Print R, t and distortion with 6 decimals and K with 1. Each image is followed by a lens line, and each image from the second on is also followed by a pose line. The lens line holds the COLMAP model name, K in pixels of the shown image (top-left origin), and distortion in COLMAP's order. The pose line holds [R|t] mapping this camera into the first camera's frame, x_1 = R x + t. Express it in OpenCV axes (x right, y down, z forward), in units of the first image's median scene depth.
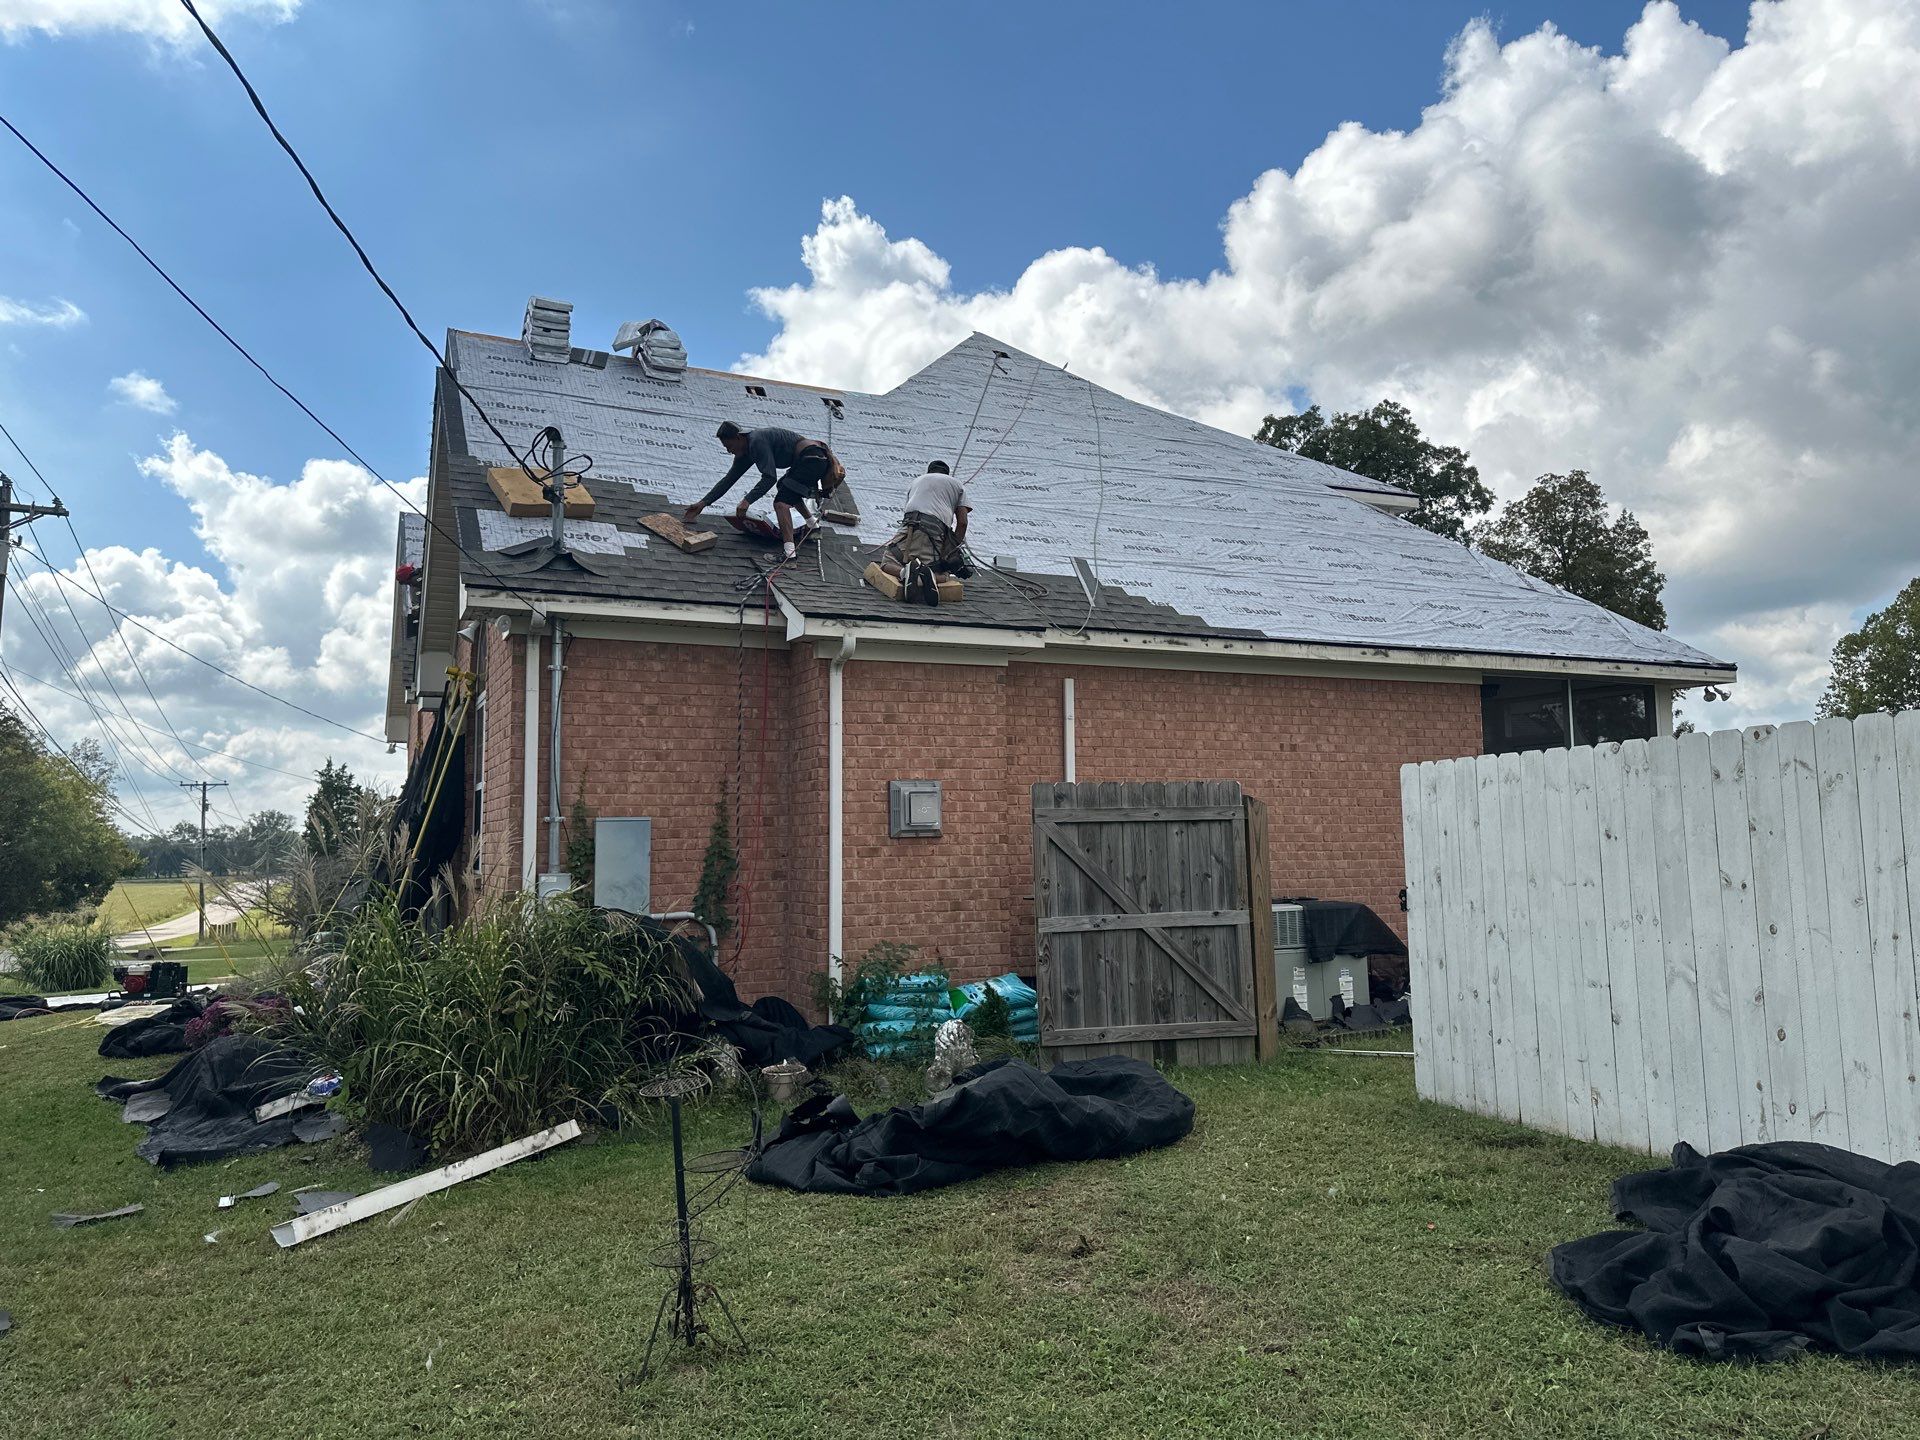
lens RADIAL K [[1322.1, 0, 960.0], [0, 1322.1, 720.0], [0, 0, 1]] dist [0.116857, -0.120088]
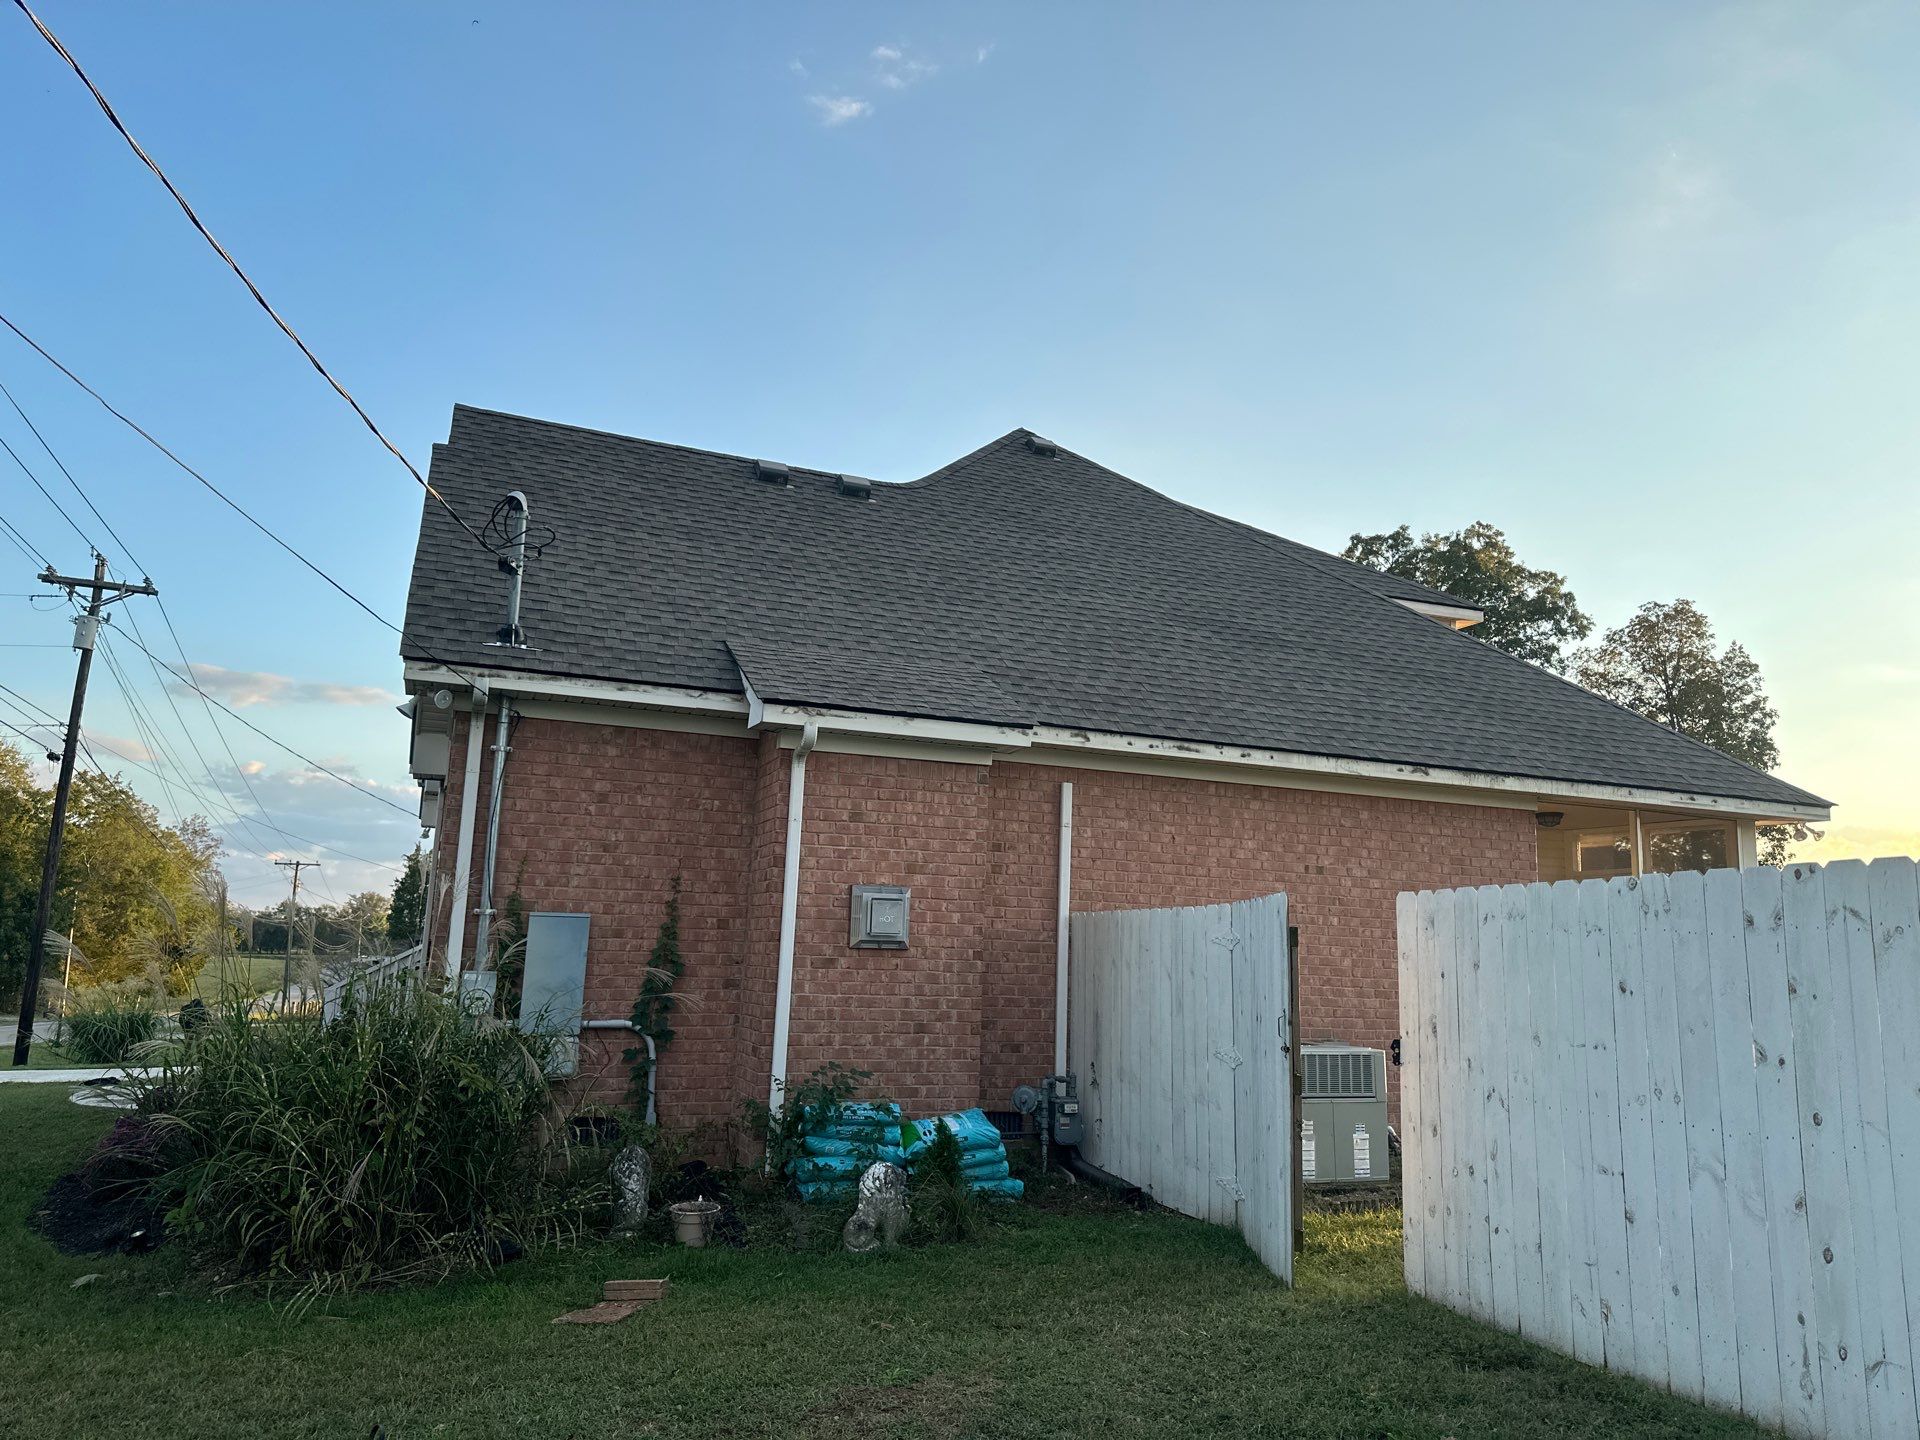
lens RADIAL K [[1322.1, 0, 960.0], [0, 1322.1, 720.0], [0, 0, 1]] dist [0.116857, -0.120088]
pose [[0.996972, 0.036736, -0.068538, 0.078835], [-0.042242, 0.995843, -0.080700, 0.003151], [0.065289, 0.083351, 0.994379, 0.082048]]
